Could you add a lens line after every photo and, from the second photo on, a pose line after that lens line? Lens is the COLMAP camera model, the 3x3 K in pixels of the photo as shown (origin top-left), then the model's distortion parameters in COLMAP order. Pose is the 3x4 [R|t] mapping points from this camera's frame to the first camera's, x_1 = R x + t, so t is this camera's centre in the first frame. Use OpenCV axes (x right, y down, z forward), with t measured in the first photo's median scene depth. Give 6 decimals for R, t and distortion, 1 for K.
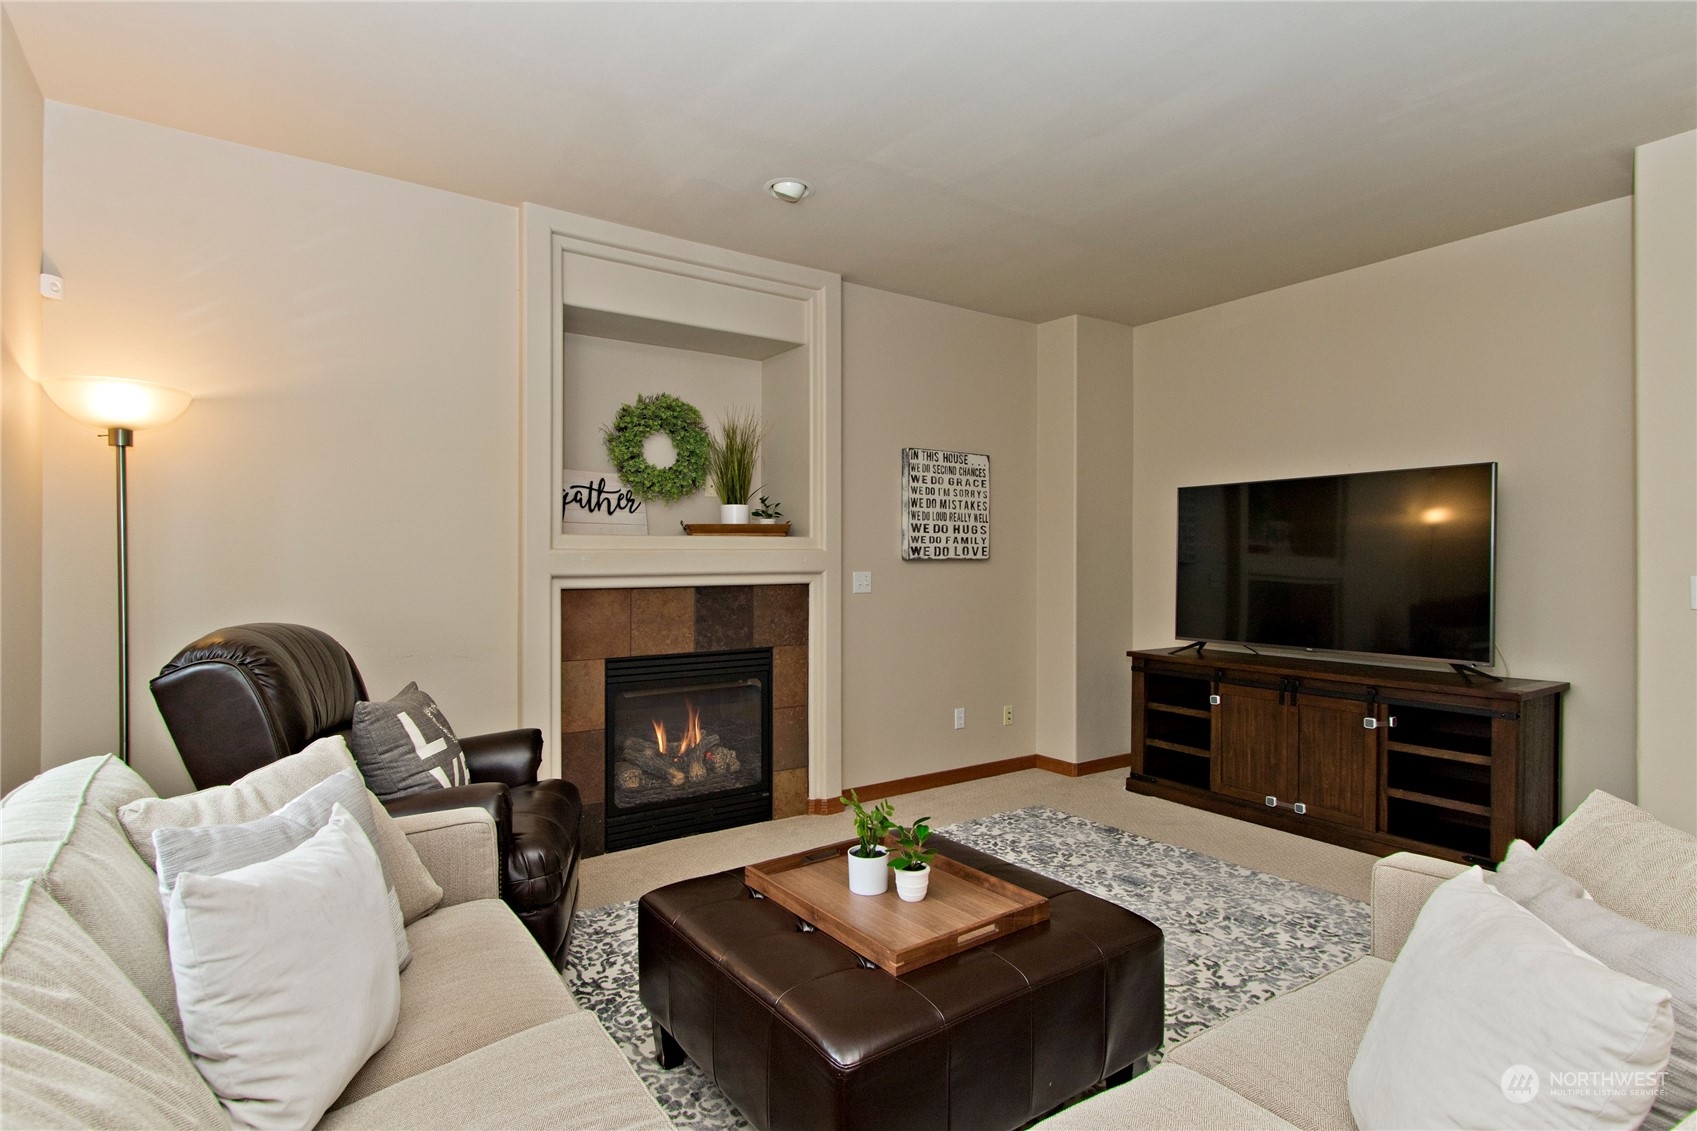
lens RADIAL K [[864.2, 0, 835.4], [0, 864.2, 560.4], [0, 0, 1]] dist [0.015228, 0.000387]
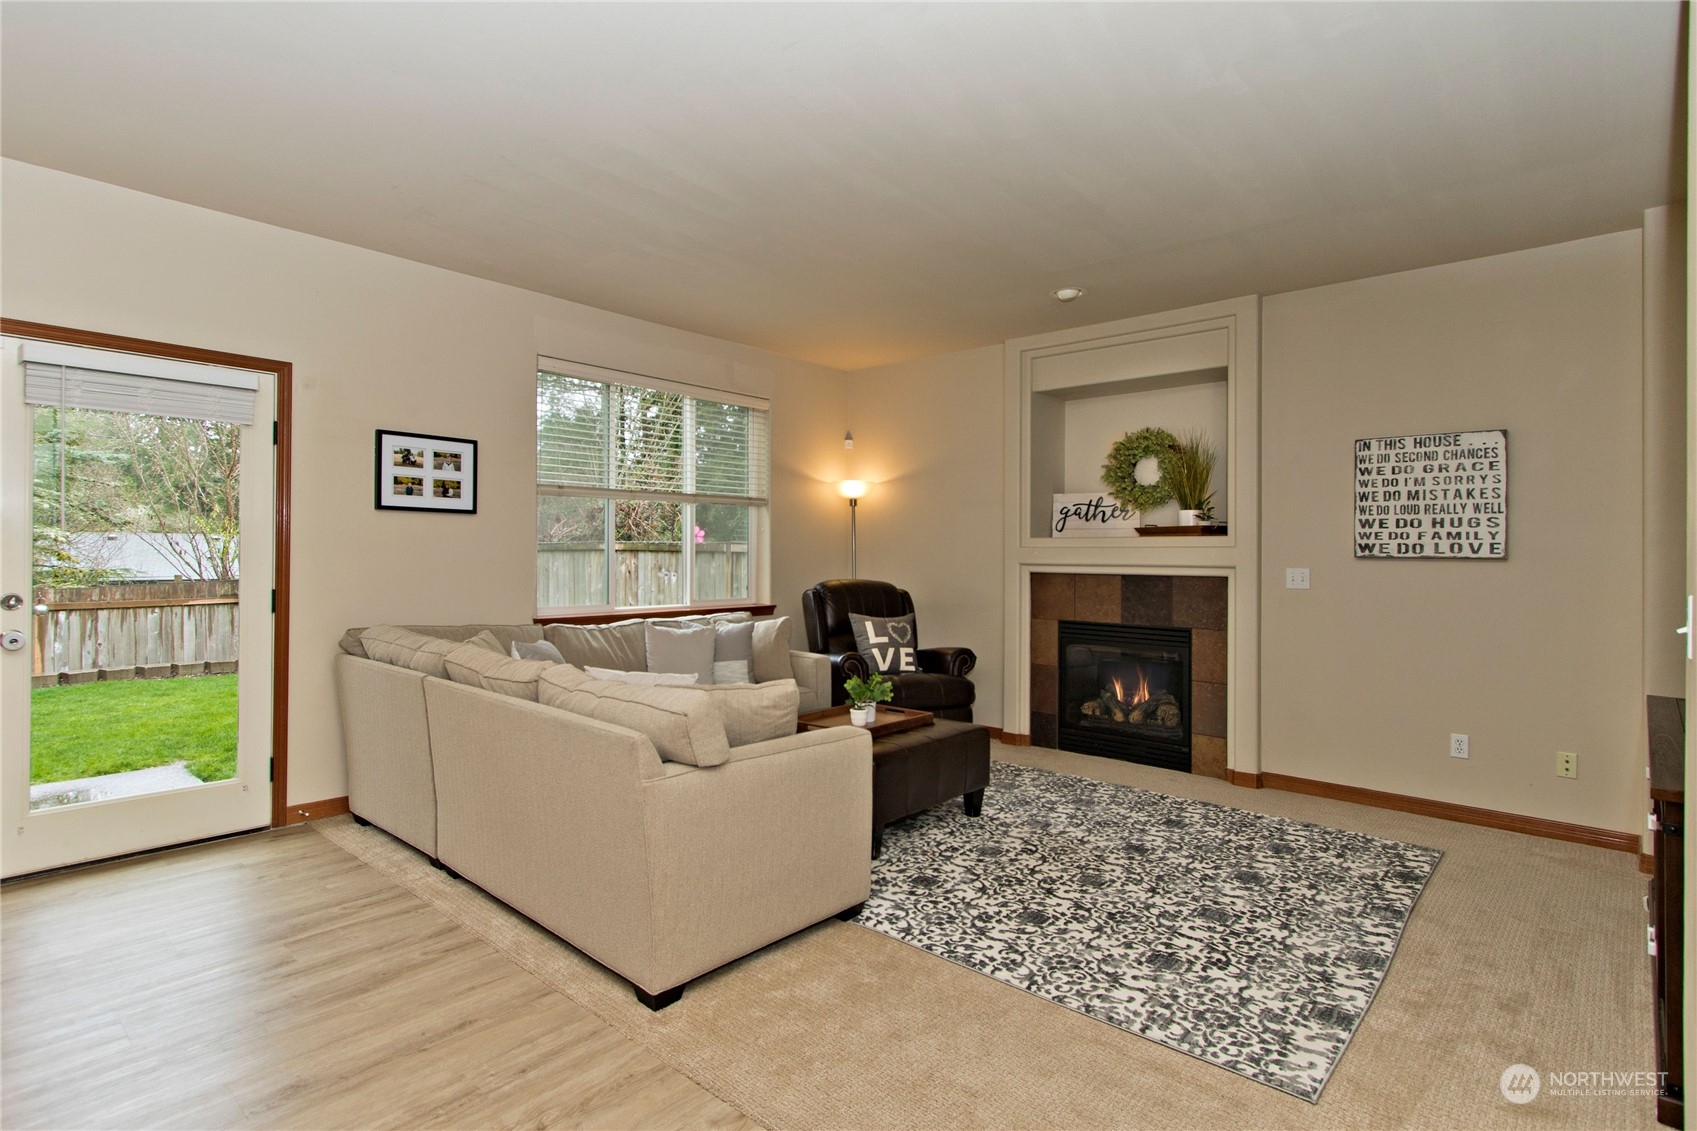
lens RADIAL K [[864.2, 0, 838.7], [0, 864.2, 557.3], [0, 0, 1]] dist [0.015228, 0.000387]
pose [[0.232112, 0.009838, -0.972639, 0.953030], [-0.010816, 0.999913, 0.007533, -0.002013], [0.972629, 0.008771, 0.232199, 0.241384]]
